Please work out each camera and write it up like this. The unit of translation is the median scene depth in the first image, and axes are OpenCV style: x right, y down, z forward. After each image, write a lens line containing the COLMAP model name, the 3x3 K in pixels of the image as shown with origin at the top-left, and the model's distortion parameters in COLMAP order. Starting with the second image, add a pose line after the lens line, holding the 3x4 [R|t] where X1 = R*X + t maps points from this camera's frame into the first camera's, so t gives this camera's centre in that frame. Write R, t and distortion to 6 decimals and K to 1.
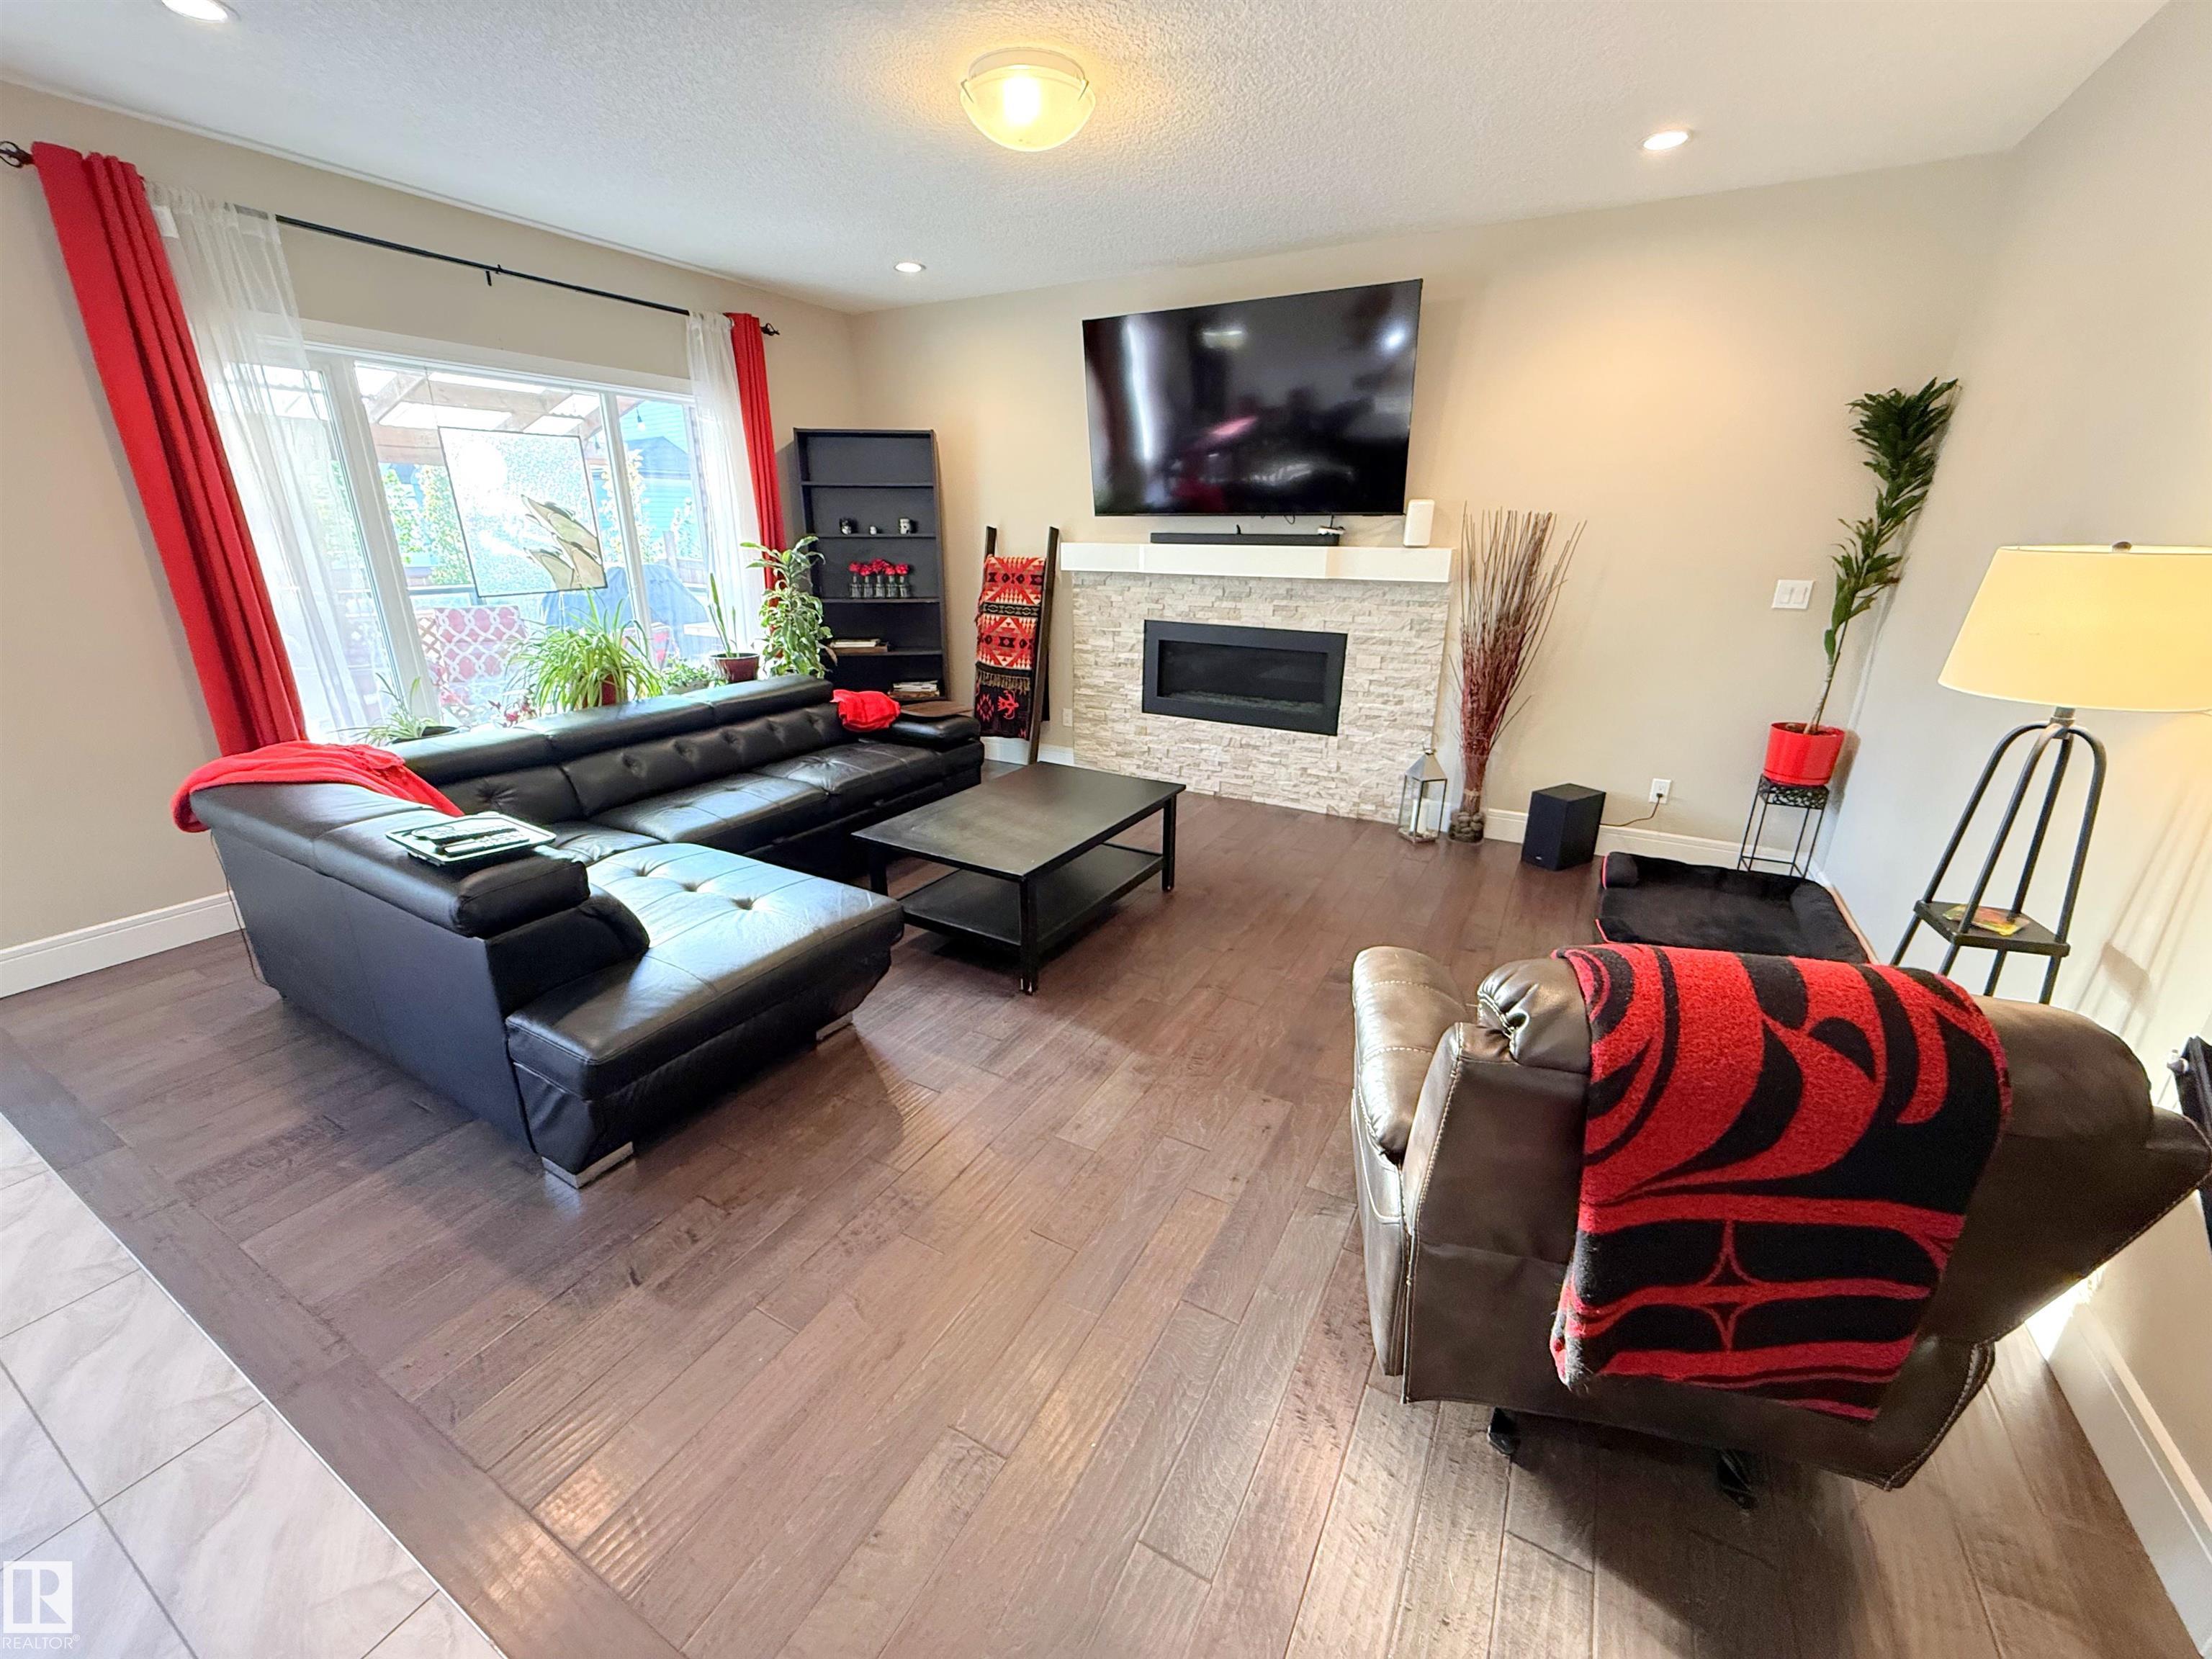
lens RADIAL K [[882.8, 0, 1097.5], [0, 882.8, 828.6], [0, 0, 1]] dist [0.001352, -0.000203]
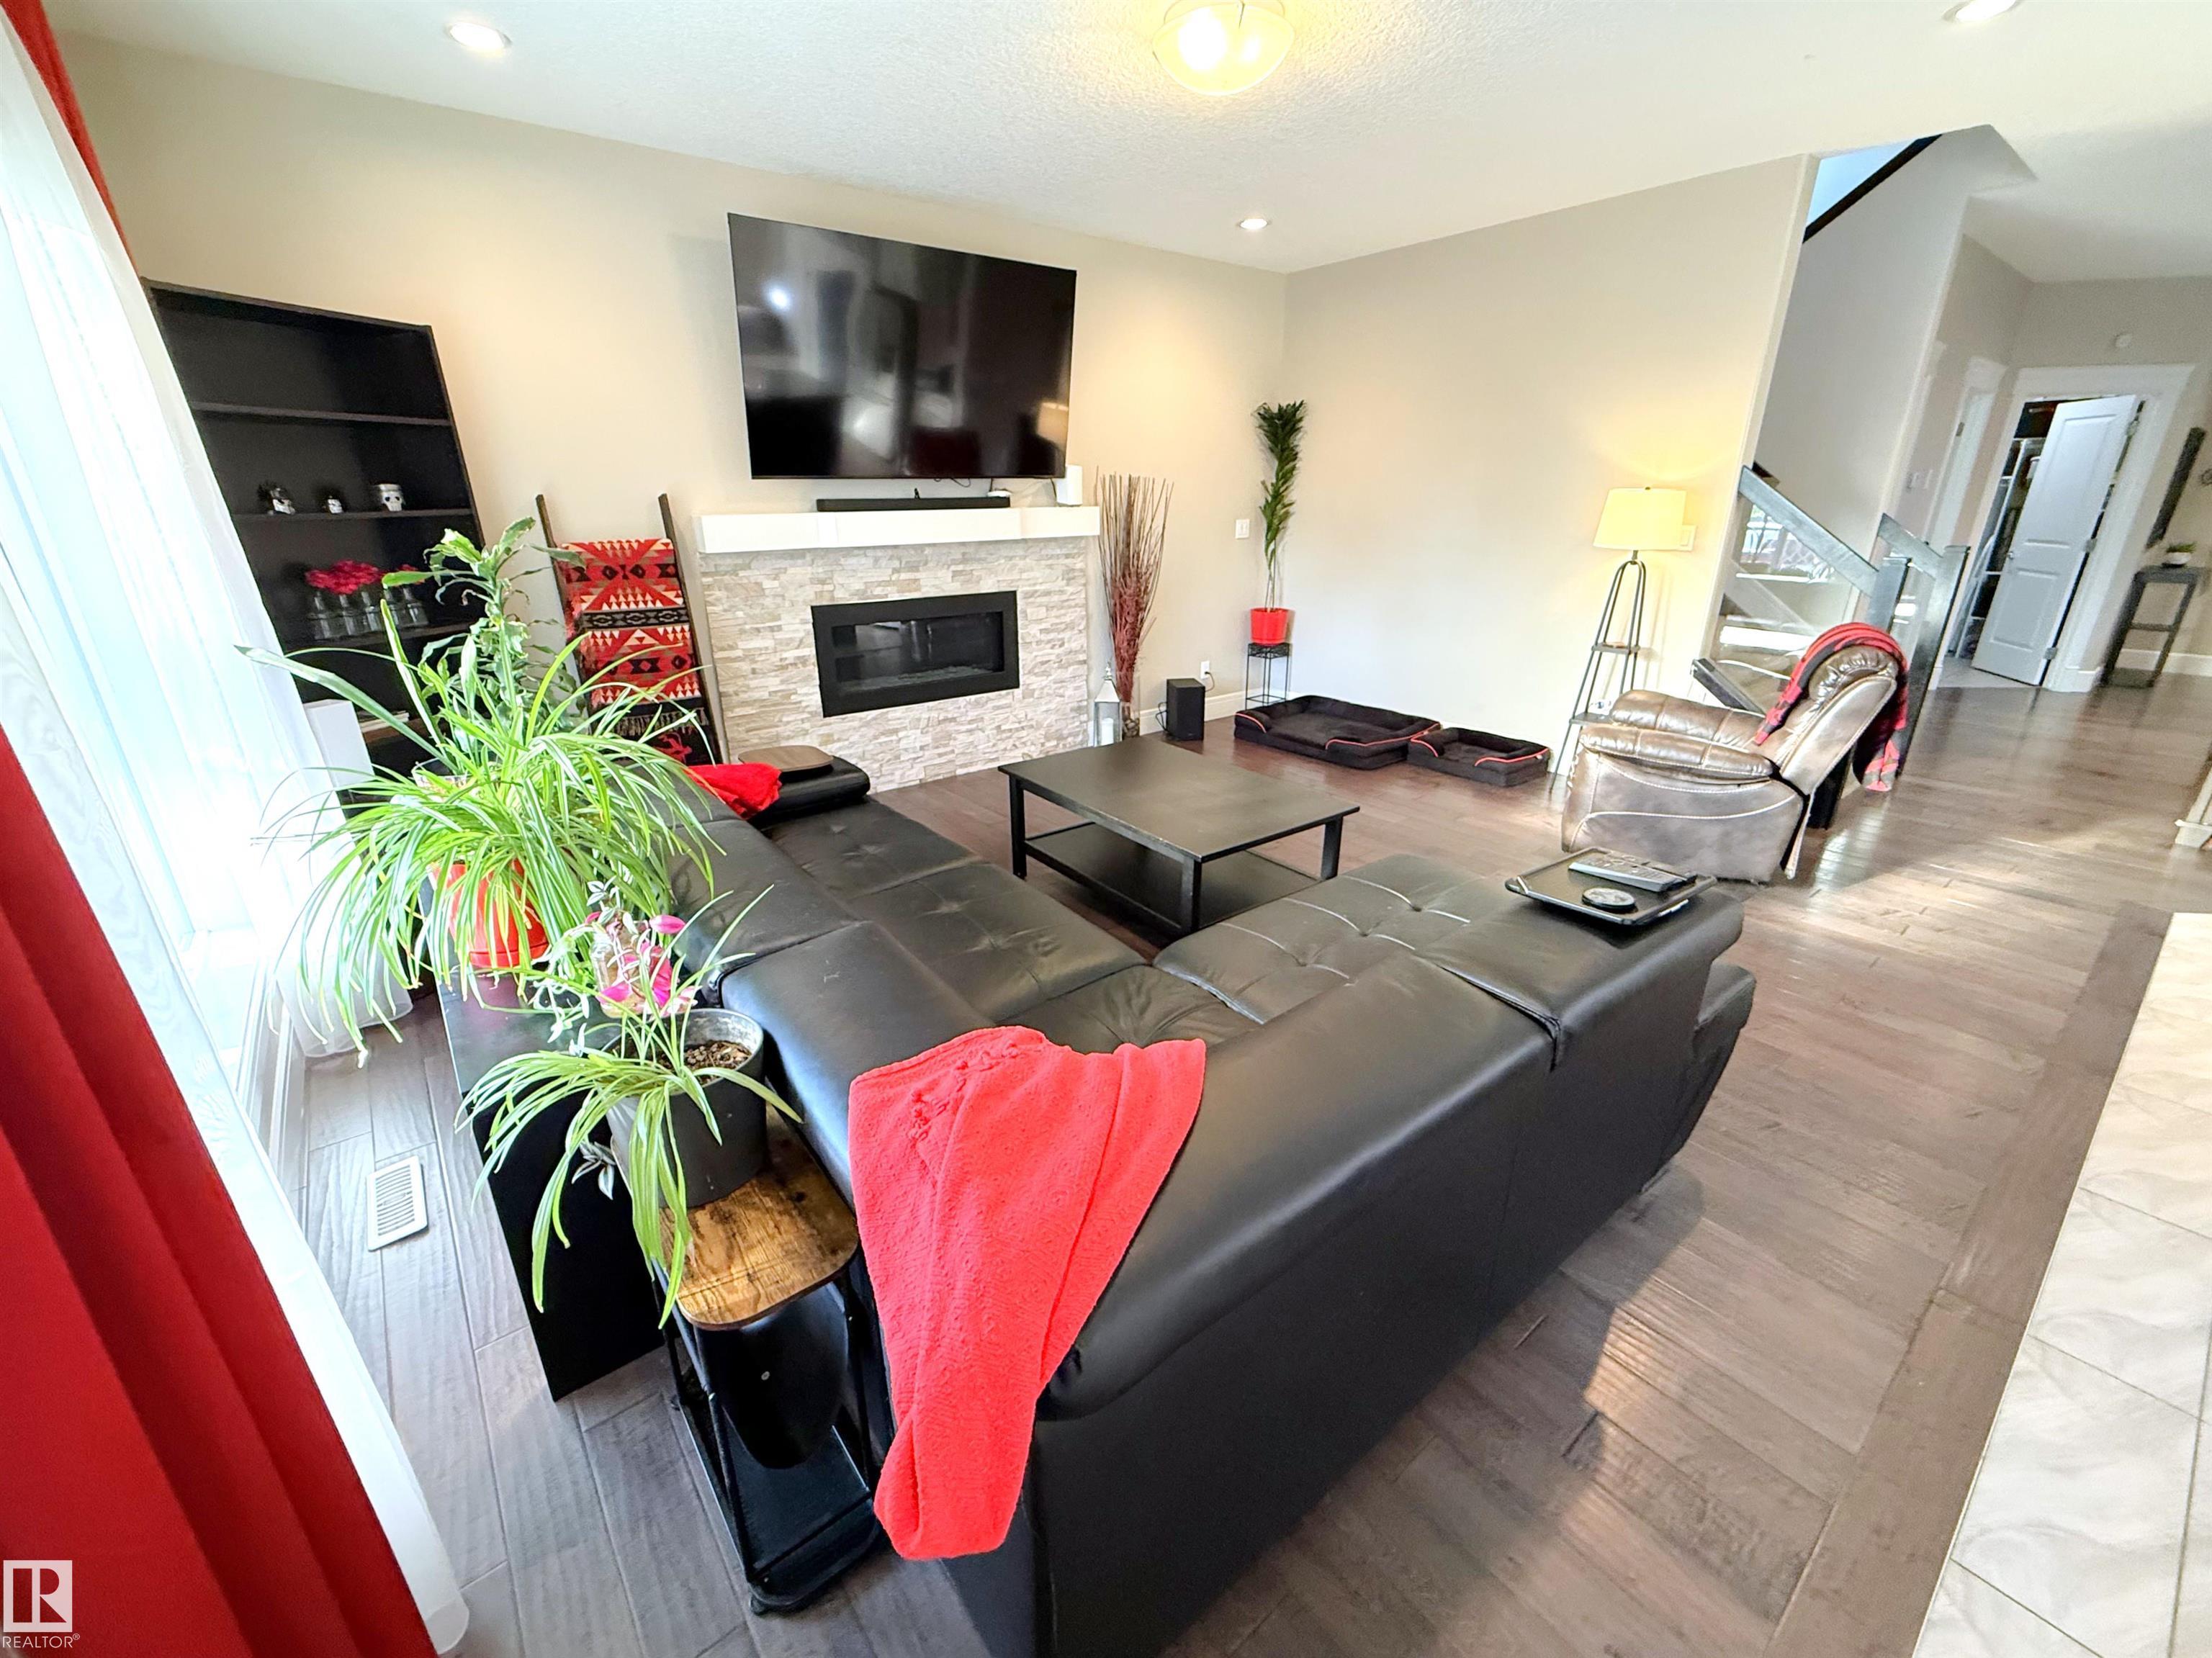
lens RADIAL K [[904.2, 0, 1095.6], [0, 904.2, 831.1], [0, 0, 1]] dist [-0.002003, -0.000146]
pose [[0.378774, -0.334101, 0.863080, -0.672264], [0.310100, 0.924475, 0.221776, -0.153511], [-0.871991, 0.183638, 0.453772, 0.442737]]
